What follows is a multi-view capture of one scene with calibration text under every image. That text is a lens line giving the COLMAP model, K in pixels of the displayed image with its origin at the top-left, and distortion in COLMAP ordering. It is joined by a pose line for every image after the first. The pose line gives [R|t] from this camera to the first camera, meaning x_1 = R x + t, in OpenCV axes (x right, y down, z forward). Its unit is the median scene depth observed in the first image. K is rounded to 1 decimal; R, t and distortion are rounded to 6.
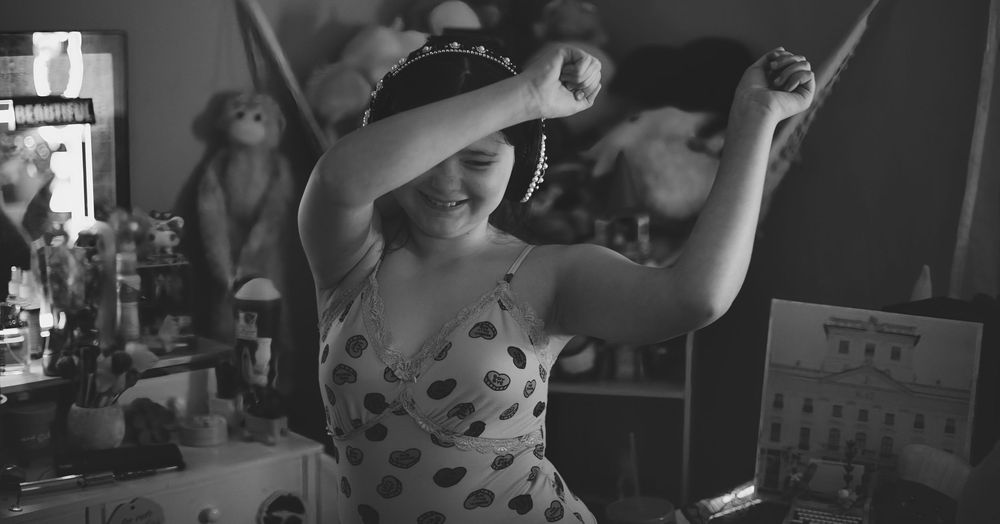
lens RADIAL K [[1291.3, 0, 491.8], [0, 1291.3, 195.3], [0, 0, 1]] dist [0.019290, 0.000000]
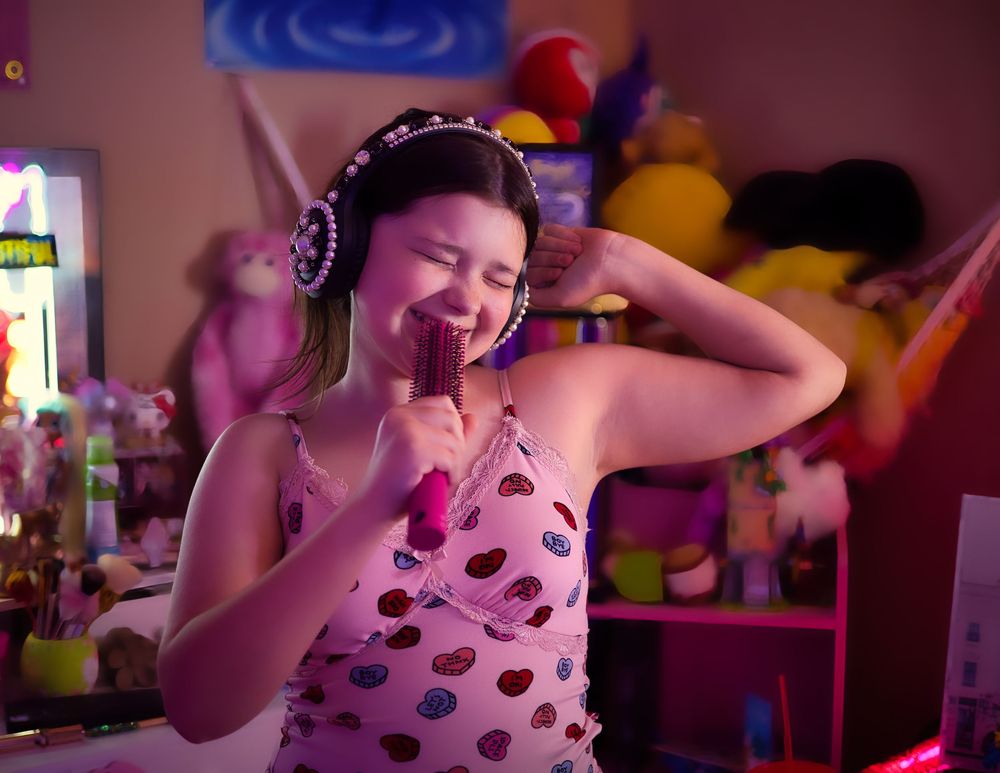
lens RADIAL K [[1501.8, 0, 499.1], [0, 1501.8, 378.5], [0, 0, 1]] dist [0.008225, 0.000000]
pose [[0.999858, -0.002455, -0.016654, -0.032618], [0.002350, 0.999977, -0.006320, 0.016545], [0.016669, 0.006280, 0.999841, 0.119149]]
